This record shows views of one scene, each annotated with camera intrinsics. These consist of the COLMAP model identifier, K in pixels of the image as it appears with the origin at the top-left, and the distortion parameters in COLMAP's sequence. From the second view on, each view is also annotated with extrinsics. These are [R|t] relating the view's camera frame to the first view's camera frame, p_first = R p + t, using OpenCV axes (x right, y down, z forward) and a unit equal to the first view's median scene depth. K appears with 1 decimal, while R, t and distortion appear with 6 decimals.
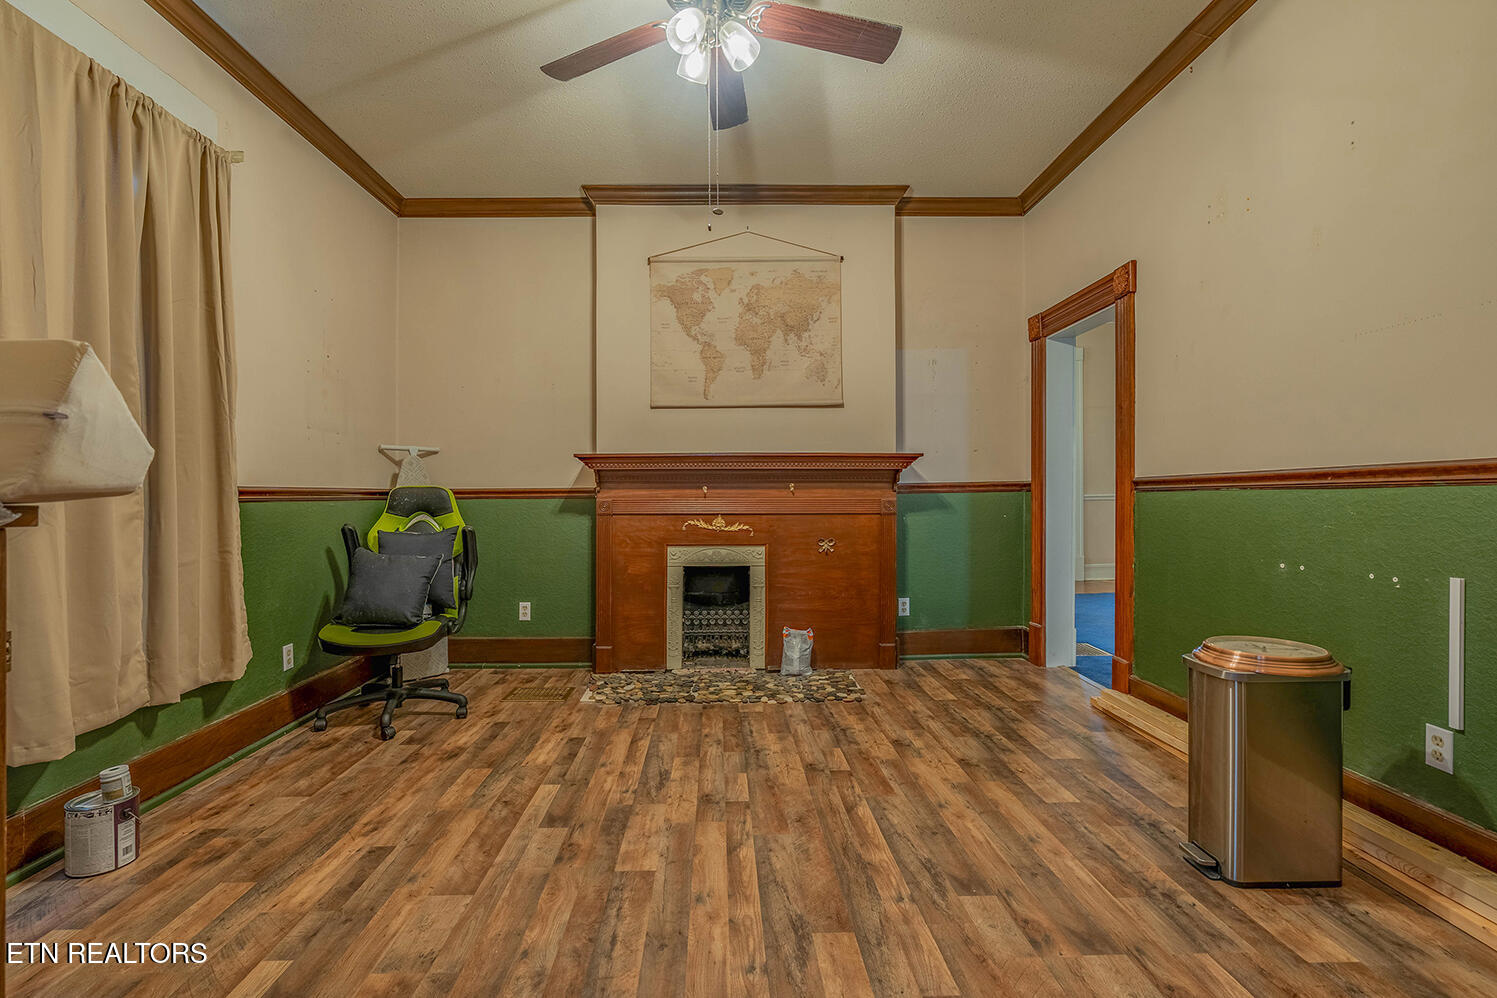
lens RADIAL K [[694.8, 0, 745.1], [0, 694.8, 497.7], [0, 0, 1]] dist [-0.003148, -0.000396]
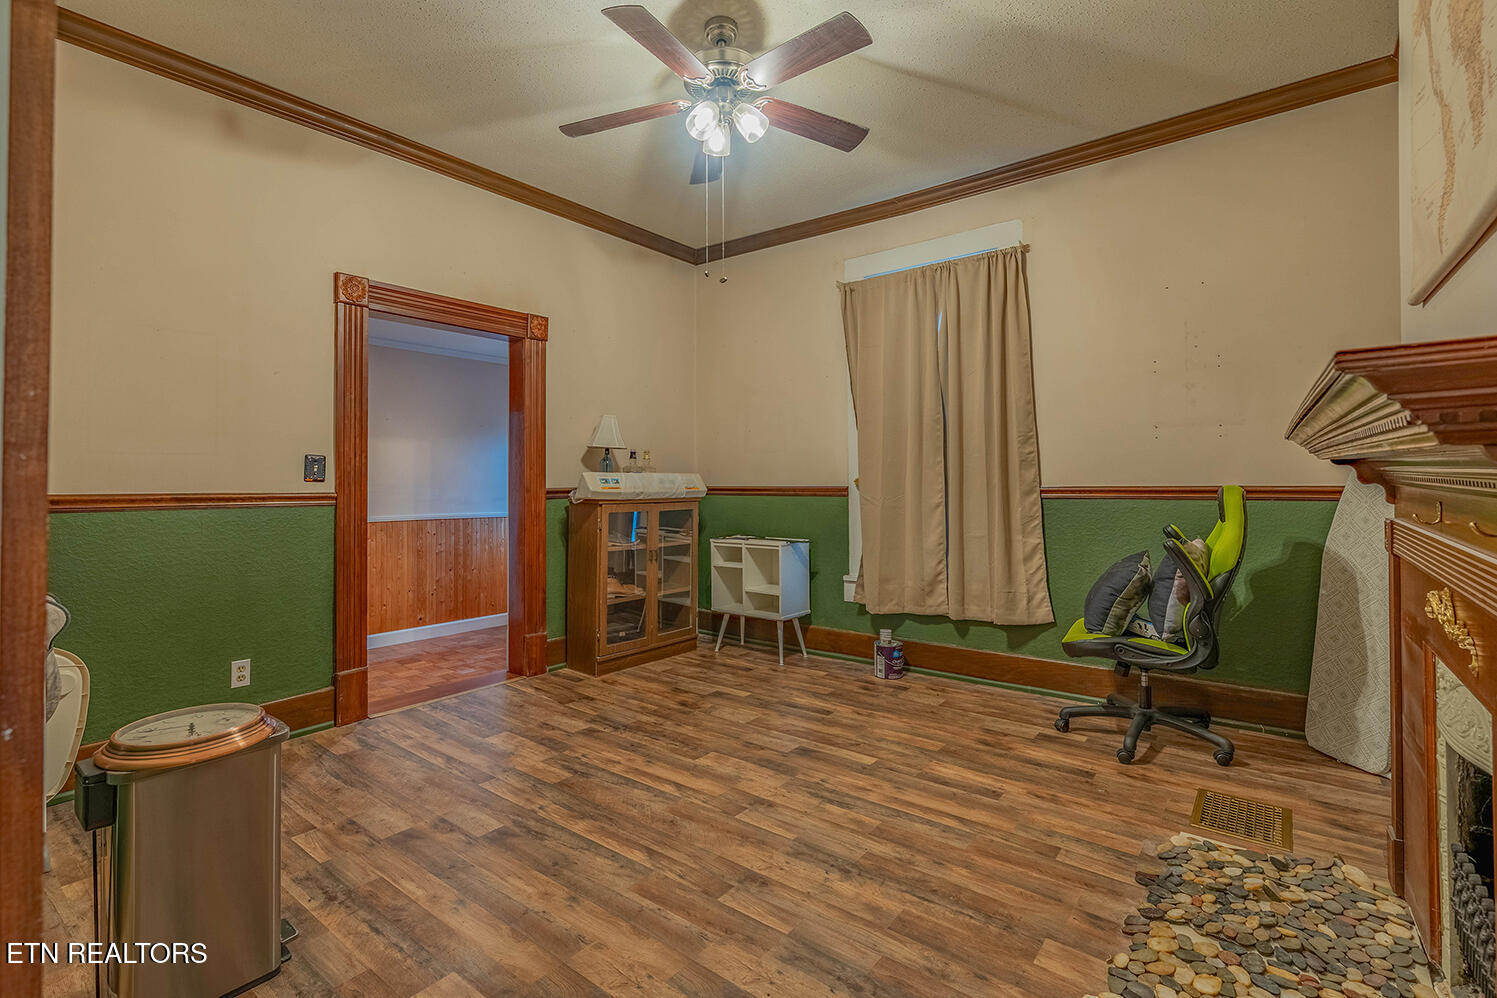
lens RADIAL K [[694.8, 0, 743.8], [0, 694.8, 485.7], [0, 0, 1]] dist [-0.003148, -0.000396]
pose [[-0.639655, 0.025542, -0.768238, 0.648588], [0.013009, 0.999664, 0.022405, -0.061752], [0.768552, 0.004338, -0.639772, 1.401872]]
